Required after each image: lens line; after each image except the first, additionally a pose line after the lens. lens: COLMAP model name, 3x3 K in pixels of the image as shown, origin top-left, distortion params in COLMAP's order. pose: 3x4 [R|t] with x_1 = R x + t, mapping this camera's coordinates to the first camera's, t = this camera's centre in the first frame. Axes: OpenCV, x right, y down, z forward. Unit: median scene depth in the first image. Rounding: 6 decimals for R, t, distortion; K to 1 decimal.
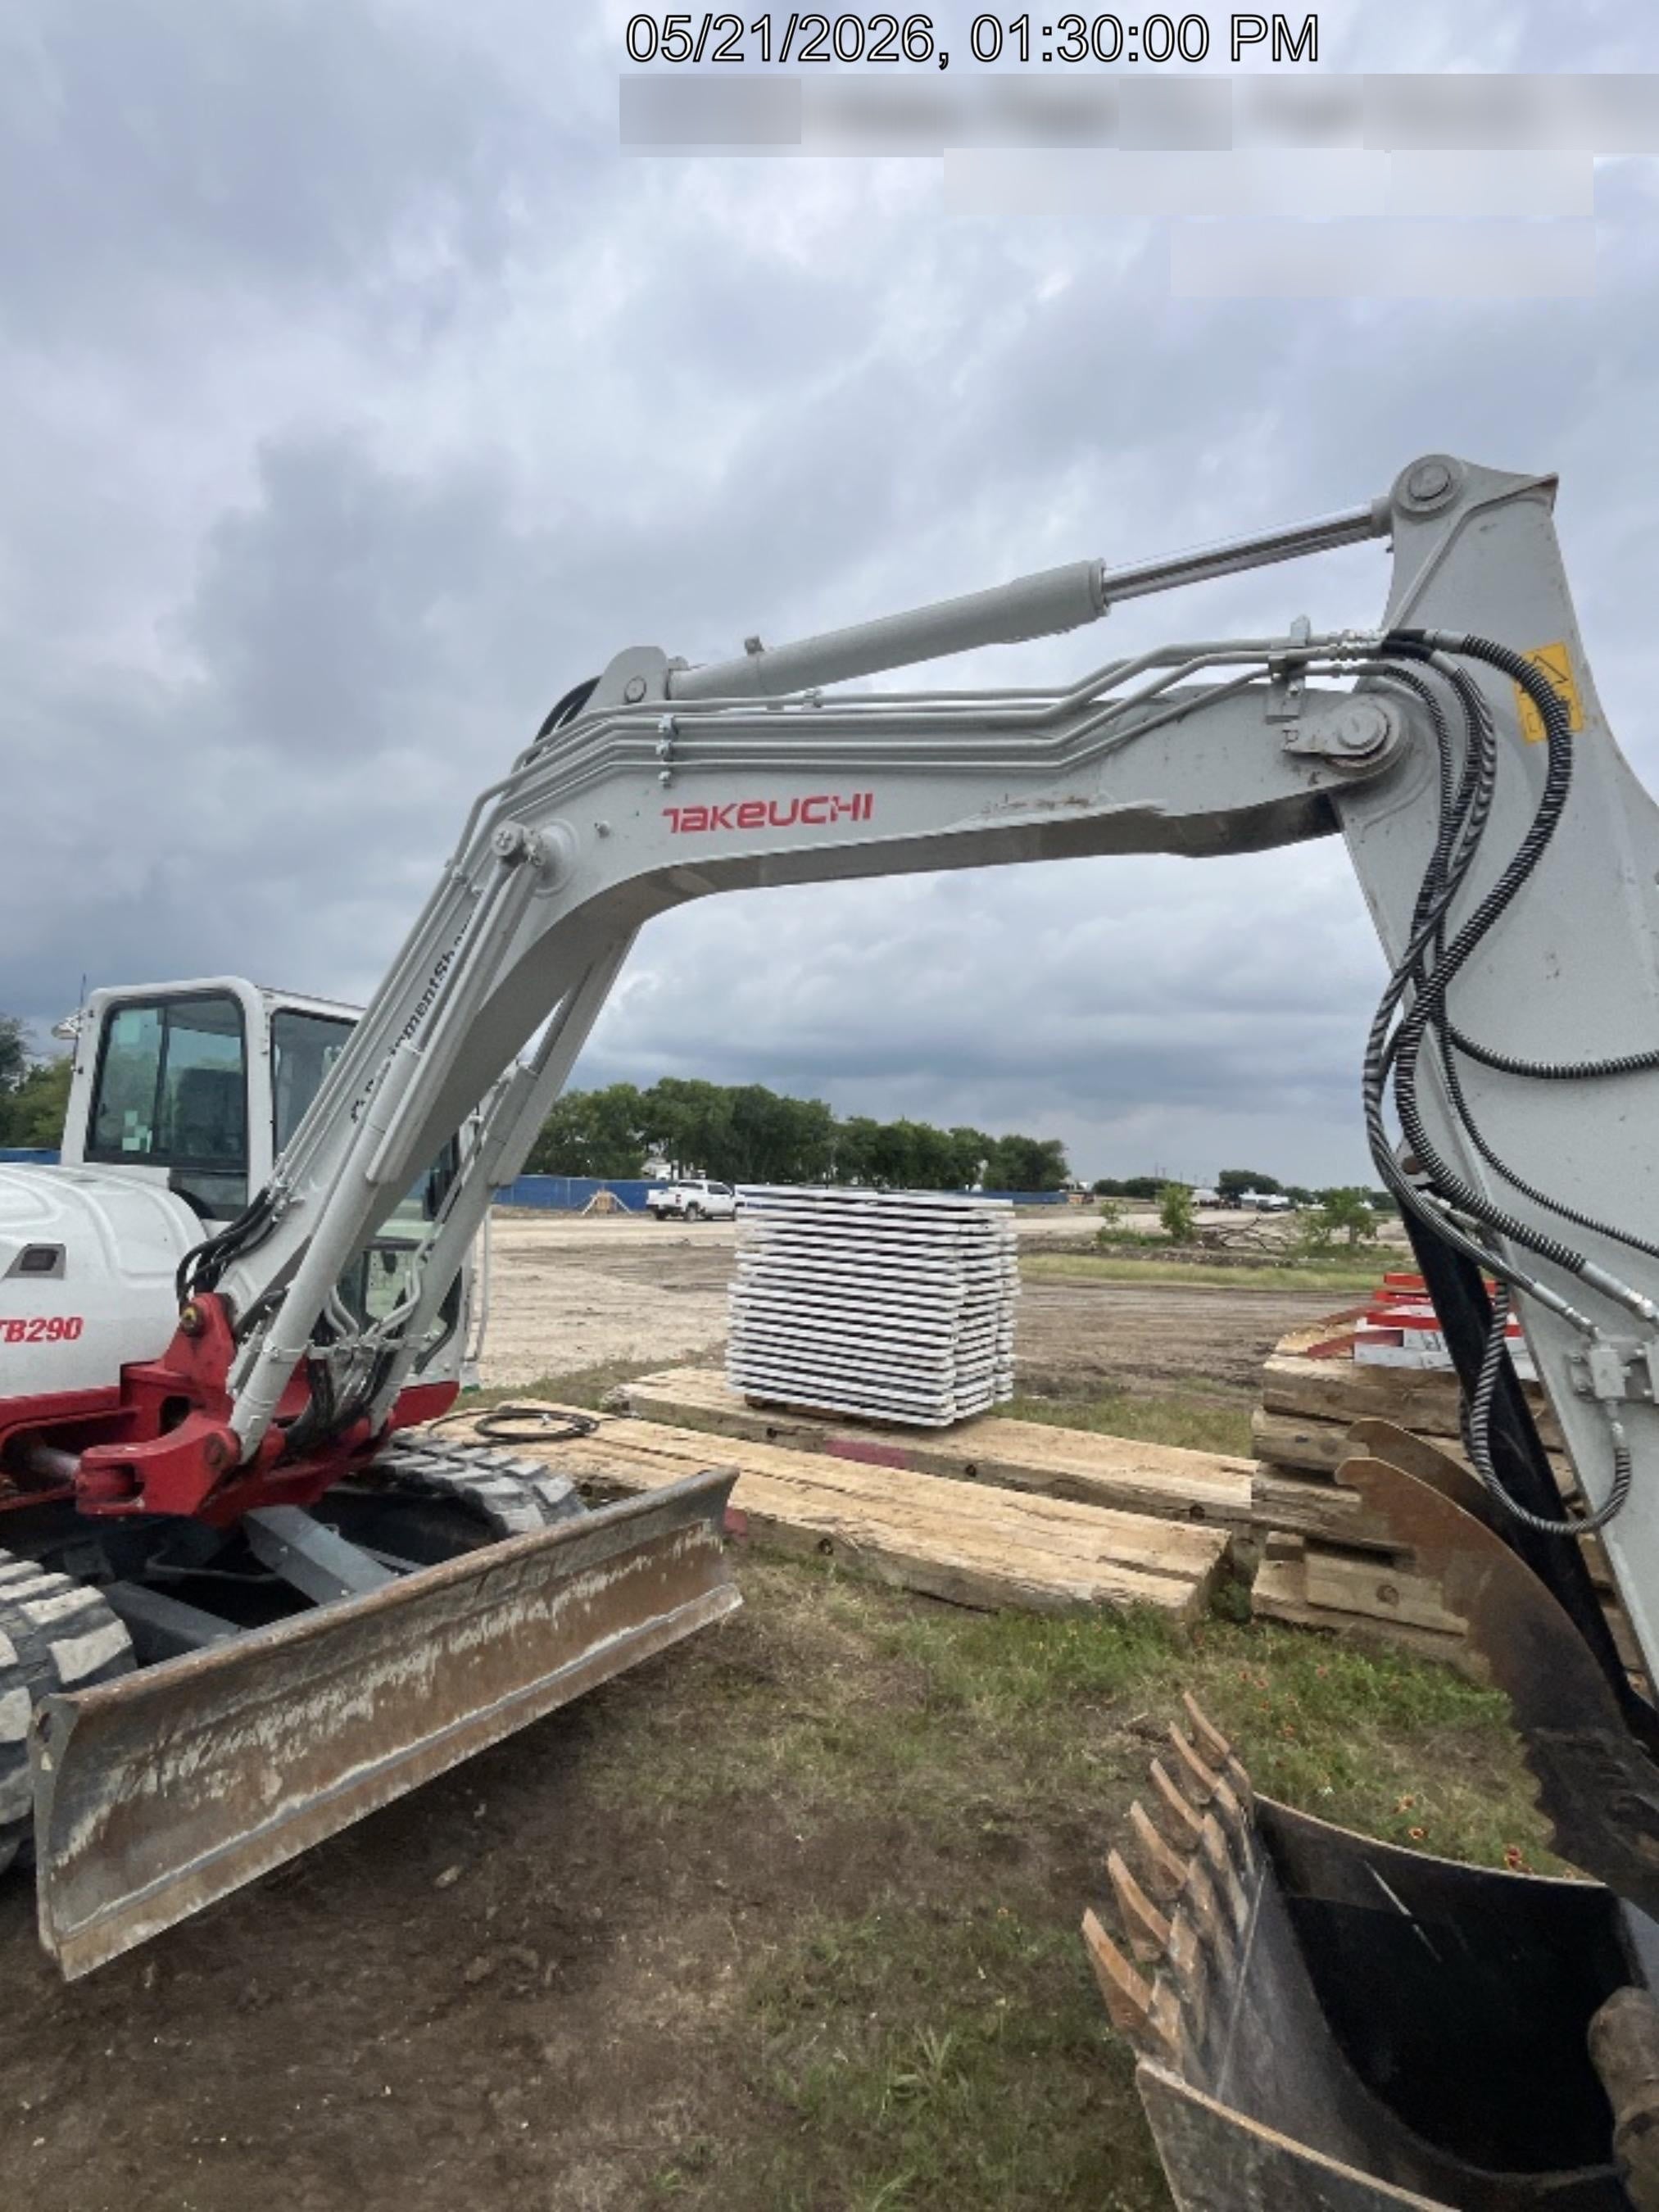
lens RADIAL K [[1063.0, 0, 830.8], [0, 1063.0, 1095.6], [0, 0, 1]] dist [-0.002731, -0.001065]
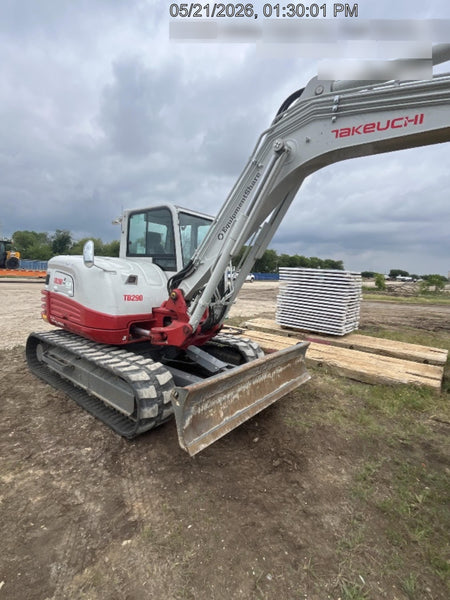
lens RADIAL K [[289.0, 0, 223.8], [0, 289.0, 297.2], [0, 0, 1]] dist [-0.004448, 0.000731]
pose [[0.986147, 0.016713, -0.165029, -0.254357], [0.010789, 0.986342, 0.164355, 0.051118], [0.165522, -0.163859, 0.972498, 0.048984]]
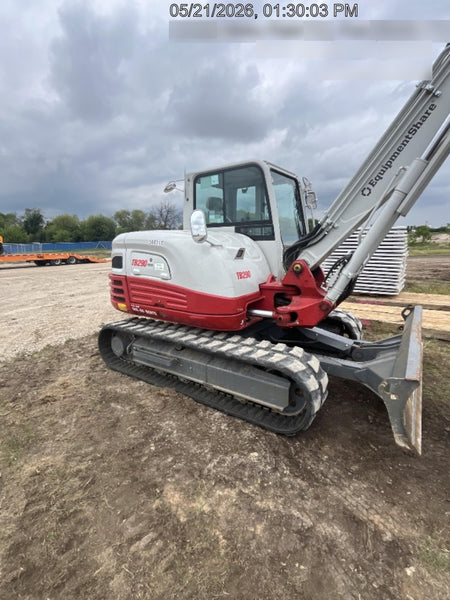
lens RADIAL K [[289.0, 0, 223.8], [0, 289.0, 297.2], [0, 0, 1]] dist [-0.004448, 0.000731]
pose [[0.992091, -0.055405, -0.112628, -0.697108], [0.084654, 0.957859, 0.274481, 0.038090], [0.092674, -0.281845, 0.954974, 0.129357]]
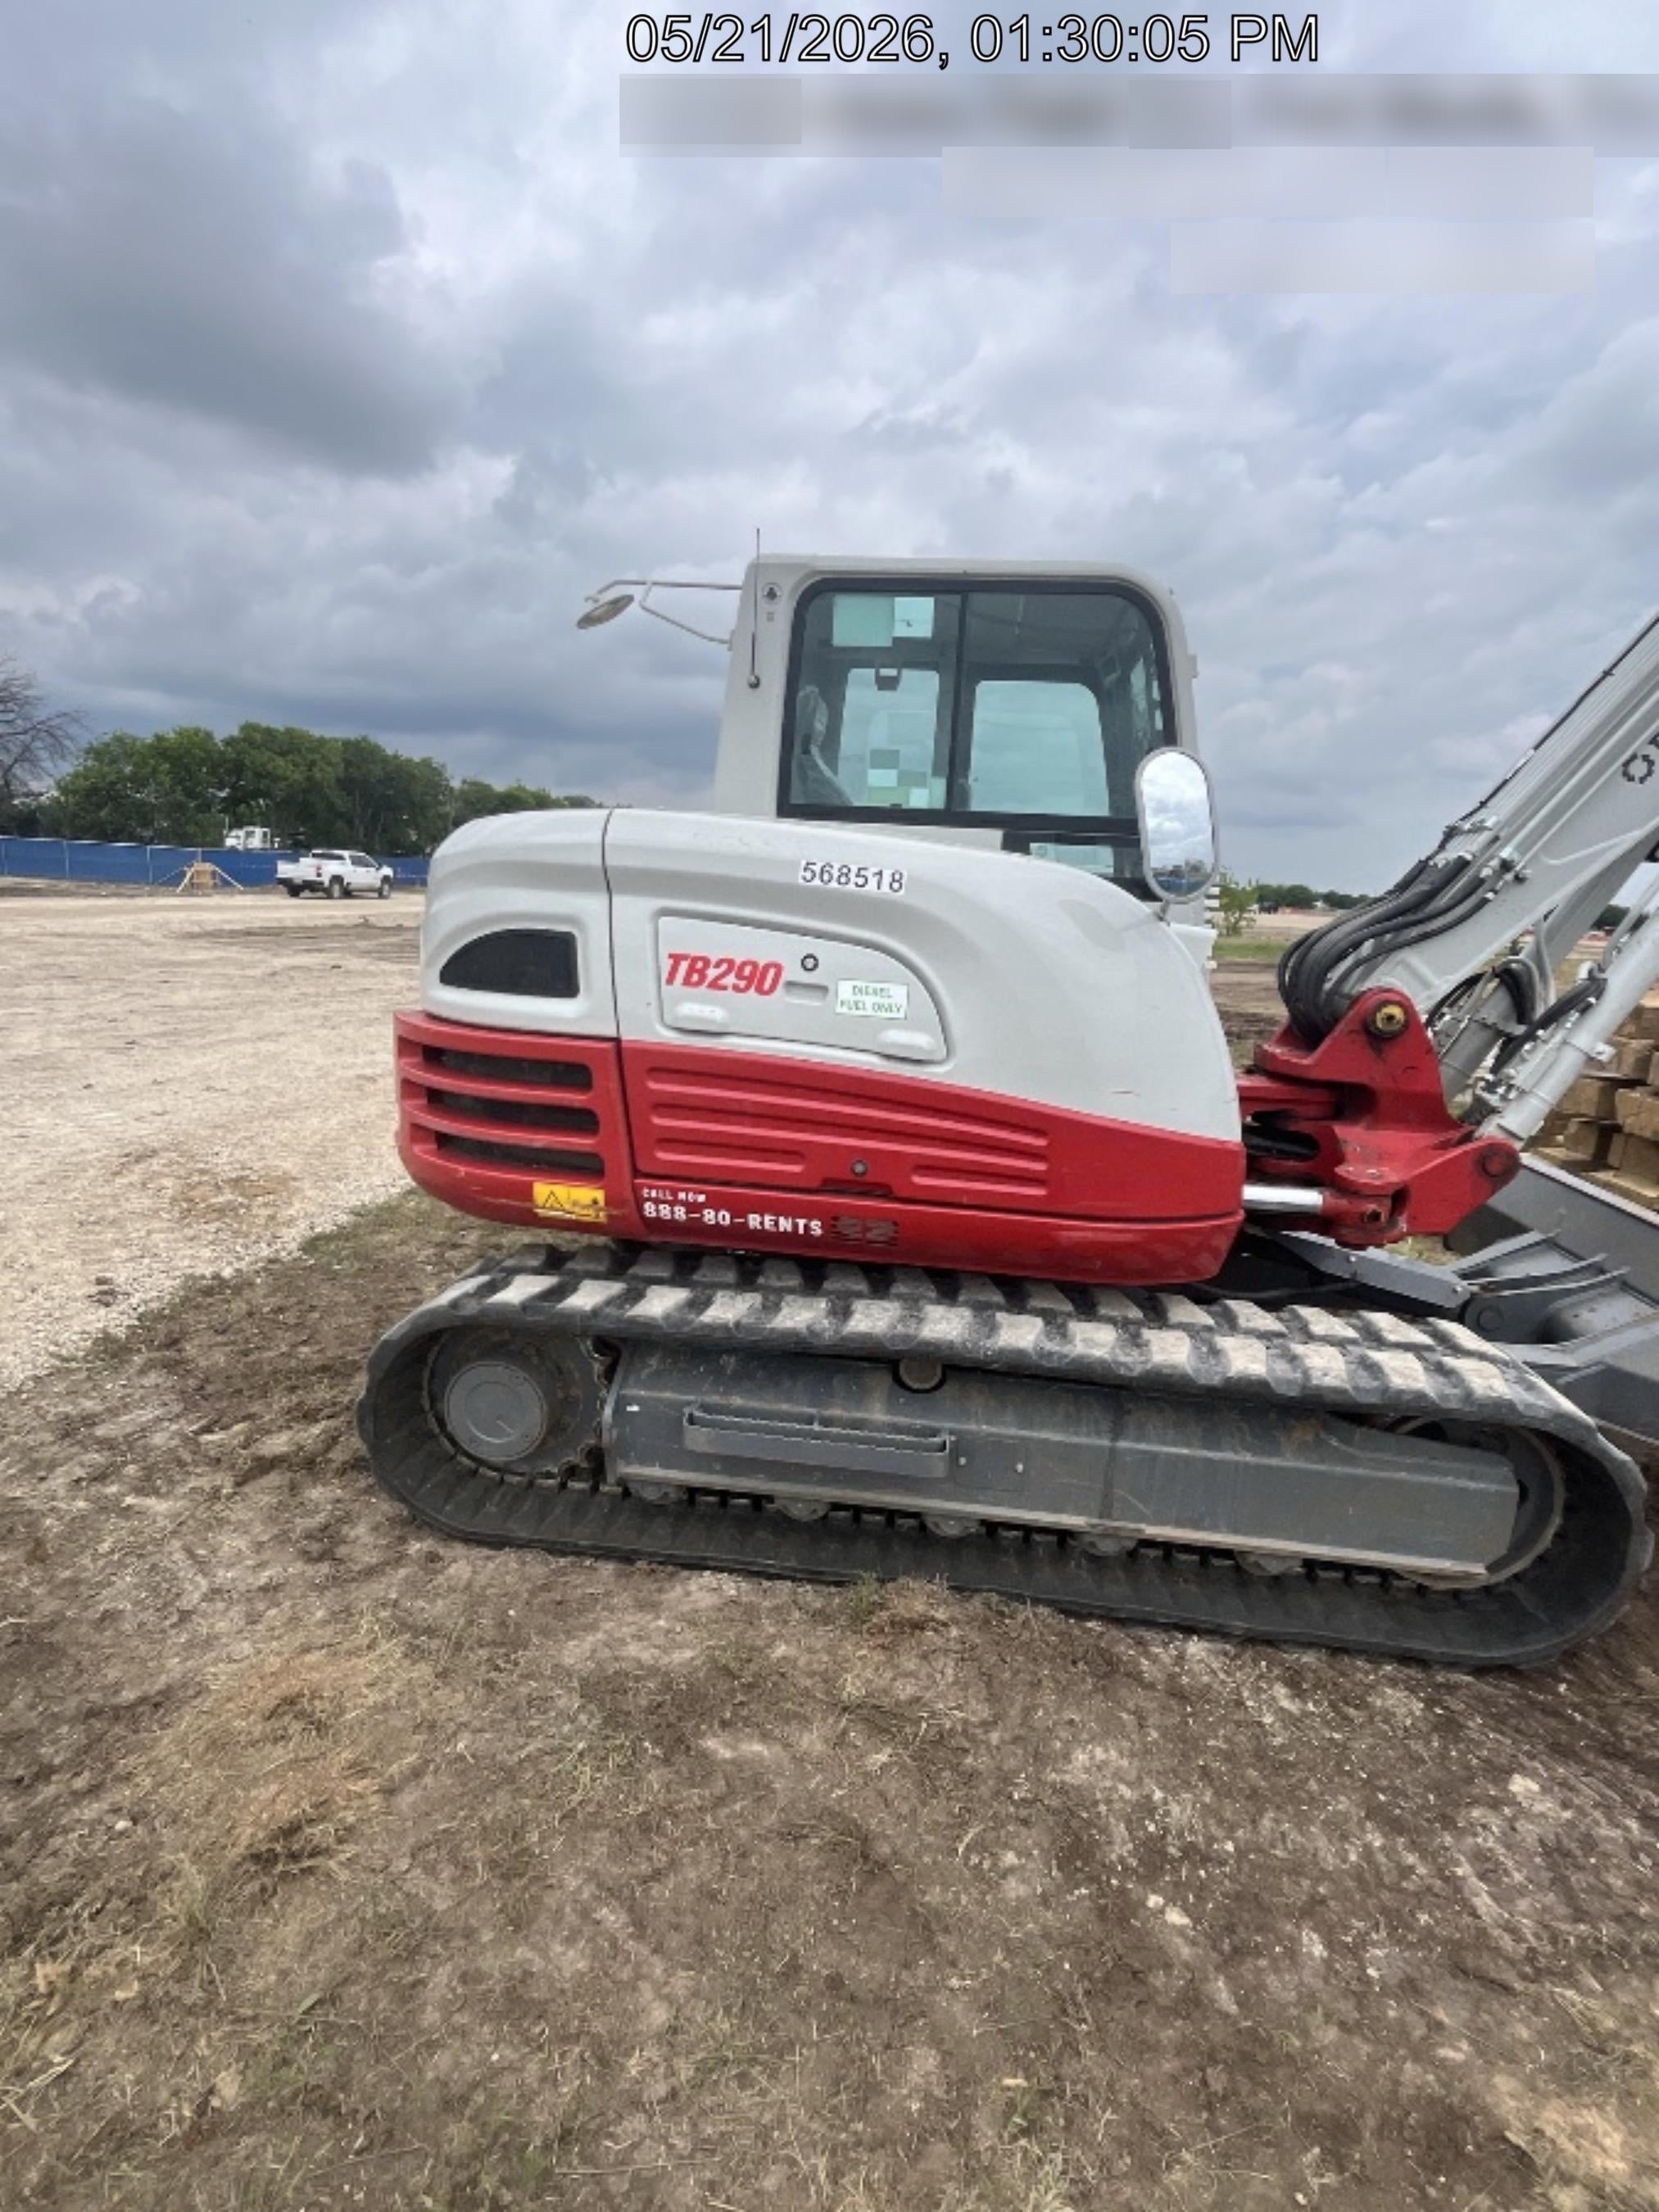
lens RADIAL K [[1065.5, 0, 825.1], [0, 1065.5, 1095.8], [0, 0, 1]] dist [-0.004448, 0.000731]
pose [[0.926210, -0.075488, 0.369372, -1.268577], [-0.038365, 0.955790, 0.291536, 0.040153], [-0.375050, -0.284195, 0.882367, 0.392538]]
